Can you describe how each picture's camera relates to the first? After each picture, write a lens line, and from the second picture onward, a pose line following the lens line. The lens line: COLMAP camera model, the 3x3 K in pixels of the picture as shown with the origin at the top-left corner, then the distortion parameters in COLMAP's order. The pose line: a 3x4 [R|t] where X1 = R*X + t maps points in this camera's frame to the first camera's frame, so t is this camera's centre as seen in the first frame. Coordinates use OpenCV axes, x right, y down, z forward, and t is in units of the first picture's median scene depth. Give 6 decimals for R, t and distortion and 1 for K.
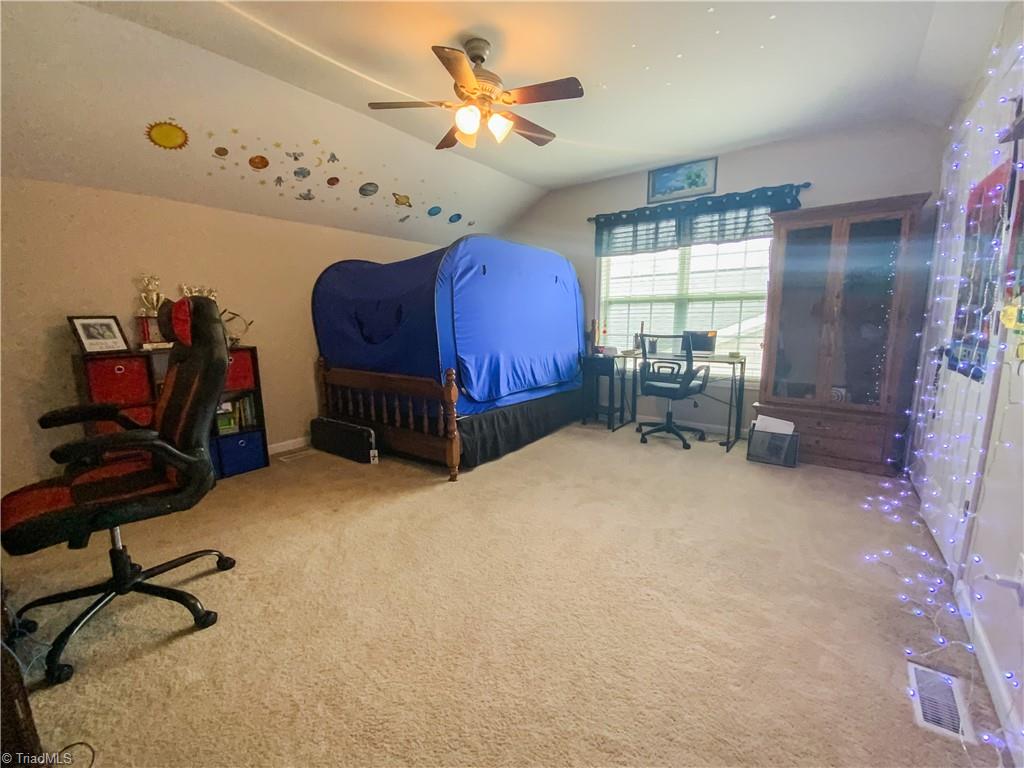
lens RADIAL K [[422.0, 0, 512.0], [0, 422.0, 384.0], [0, 0, 1]] dist [-0.000837, -0.000183]
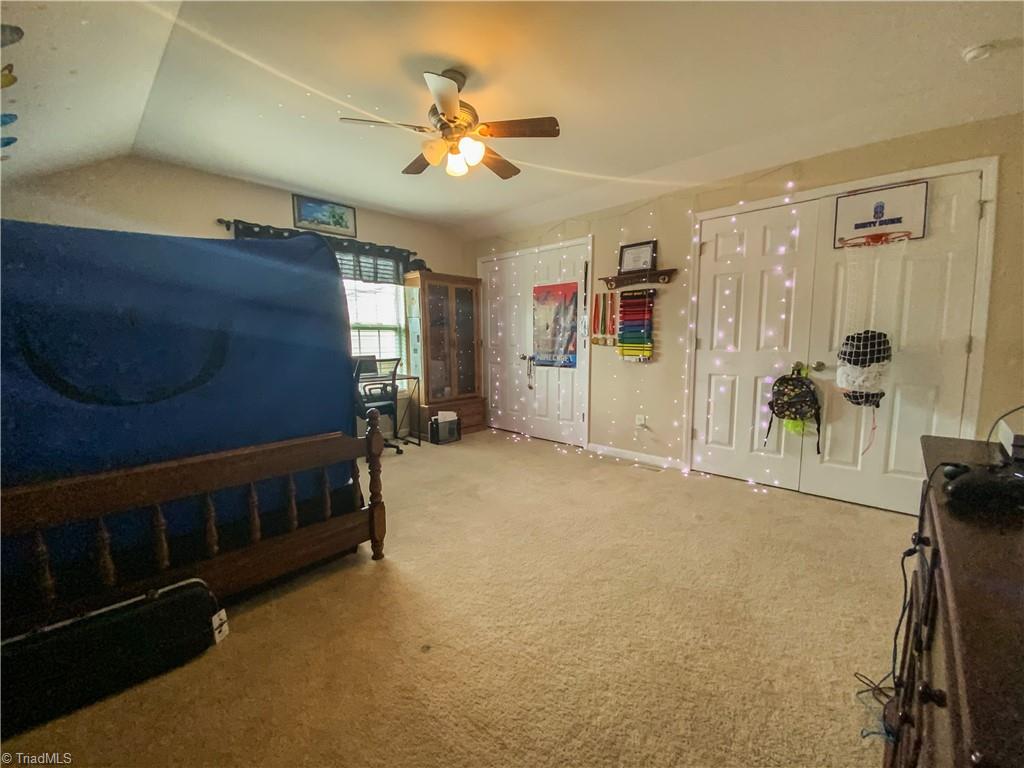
lens RADIAL K [[422.0, 0, 512.0], [0, 422.0, 384.0], [0, 0, 1]] dist [-0.000837, -0.000183]
pose [[0.103249, -0.099193, 0.989697, -0.673002], [0.168800, 0.982329, 0.080844, -0.077835], [-0.980228, 0.158714, 0.118168, 0.505652]]
